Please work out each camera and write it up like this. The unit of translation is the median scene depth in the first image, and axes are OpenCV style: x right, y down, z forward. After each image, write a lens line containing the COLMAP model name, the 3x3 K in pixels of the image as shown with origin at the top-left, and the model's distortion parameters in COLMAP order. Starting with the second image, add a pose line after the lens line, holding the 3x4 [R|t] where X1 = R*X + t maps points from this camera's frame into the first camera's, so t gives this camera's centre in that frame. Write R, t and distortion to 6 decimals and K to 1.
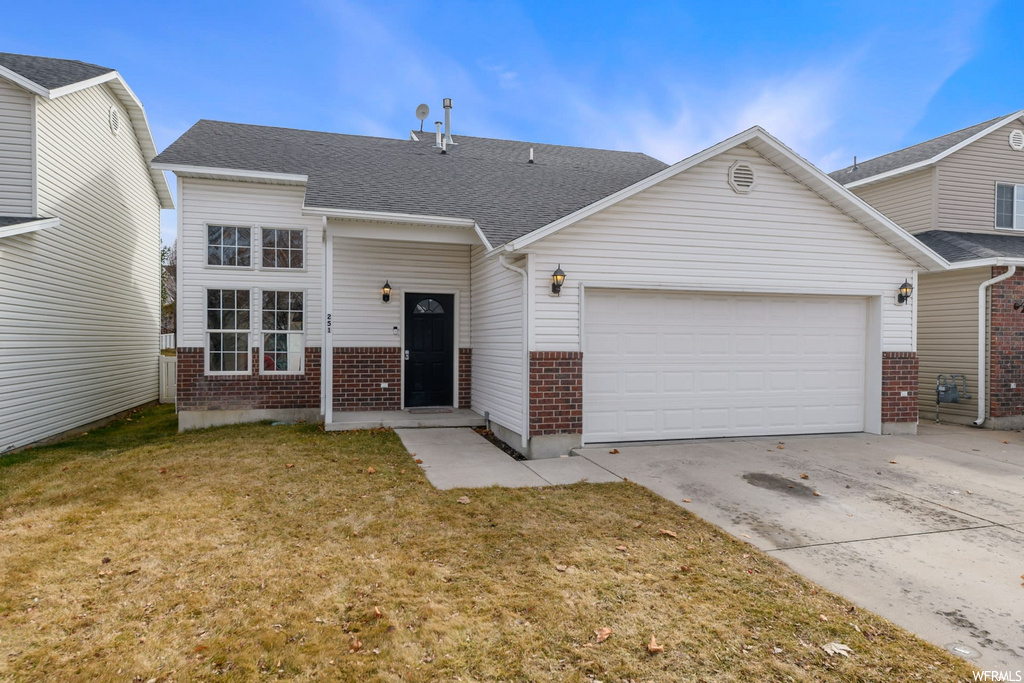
lens RADIAL K [[631.4, 0, 512.0], [0, 631.4, 341.5], [0, 0, 1]] dist [0.006495, 0.000805]
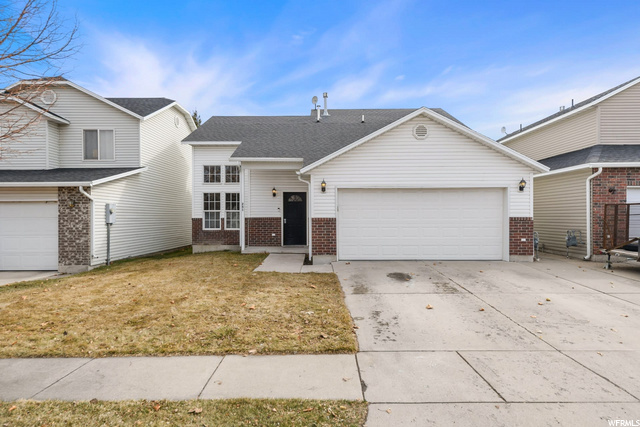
lens RADIAL K [[385.3, 0, 320.0], [0, 385.3, 213.5], [0, 0, 1]] dist [-0.000117, 0.000456]
pose [[0.953960, -0.011630, -0.299707, 0.357275], [0.008606, 0.999898, -0.011408, 0.012334], [0.299809, 0.008303, 0.953963, -0.229514]]
